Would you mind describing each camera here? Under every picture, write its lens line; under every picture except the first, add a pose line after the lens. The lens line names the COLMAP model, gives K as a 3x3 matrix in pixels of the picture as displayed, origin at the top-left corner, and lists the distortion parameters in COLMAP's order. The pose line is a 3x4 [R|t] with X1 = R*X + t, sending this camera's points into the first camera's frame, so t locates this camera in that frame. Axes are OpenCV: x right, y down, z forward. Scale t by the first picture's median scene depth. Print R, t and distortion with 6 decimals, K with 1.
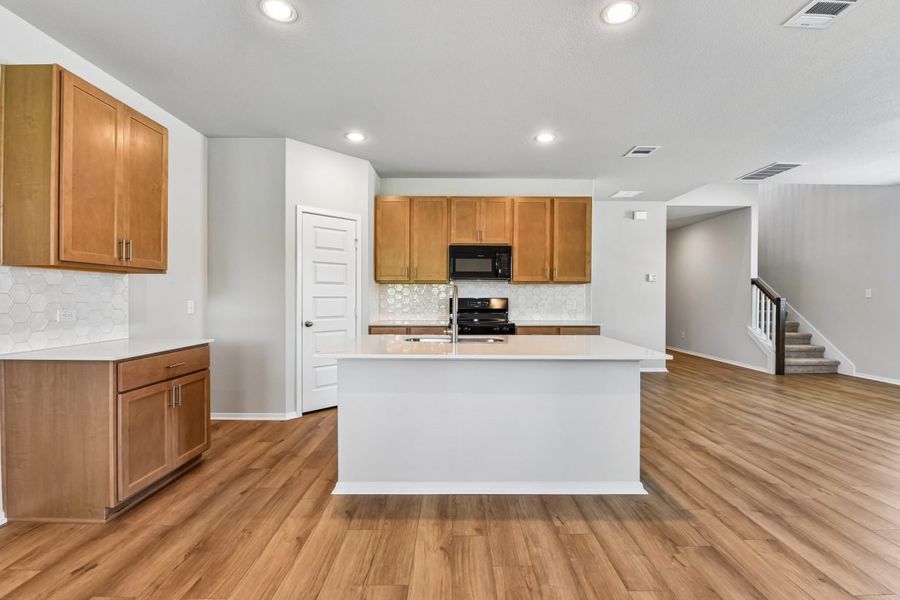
lens RADIAL K [[403.4, 0, 452.0], [0, 403.4, 301.3], [0, 0, 1]] dist [-0.020738, -0.000254]
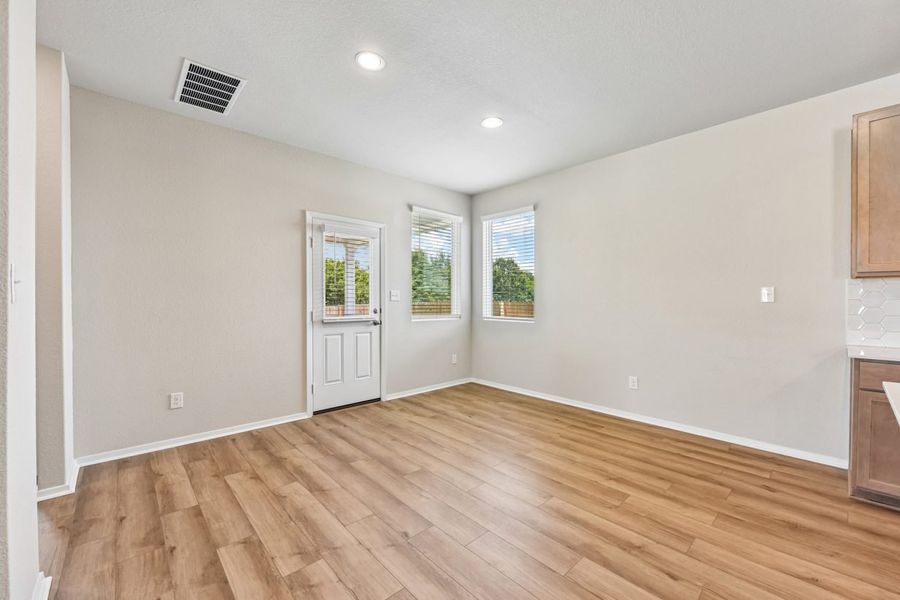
lens RADIAL K [[357.0, 0, 452.3], [0, 357.0, 303.7], [0, 0, 1]] dist [-0.007664, -0.000499]
pose [[-0.738541, 0.002603, -0.674204, 0.288900], [-0.012286, 0.999775, 0.017318, -0.004069], [0.674097, 0.021073, -0.738342, 0.413492]]
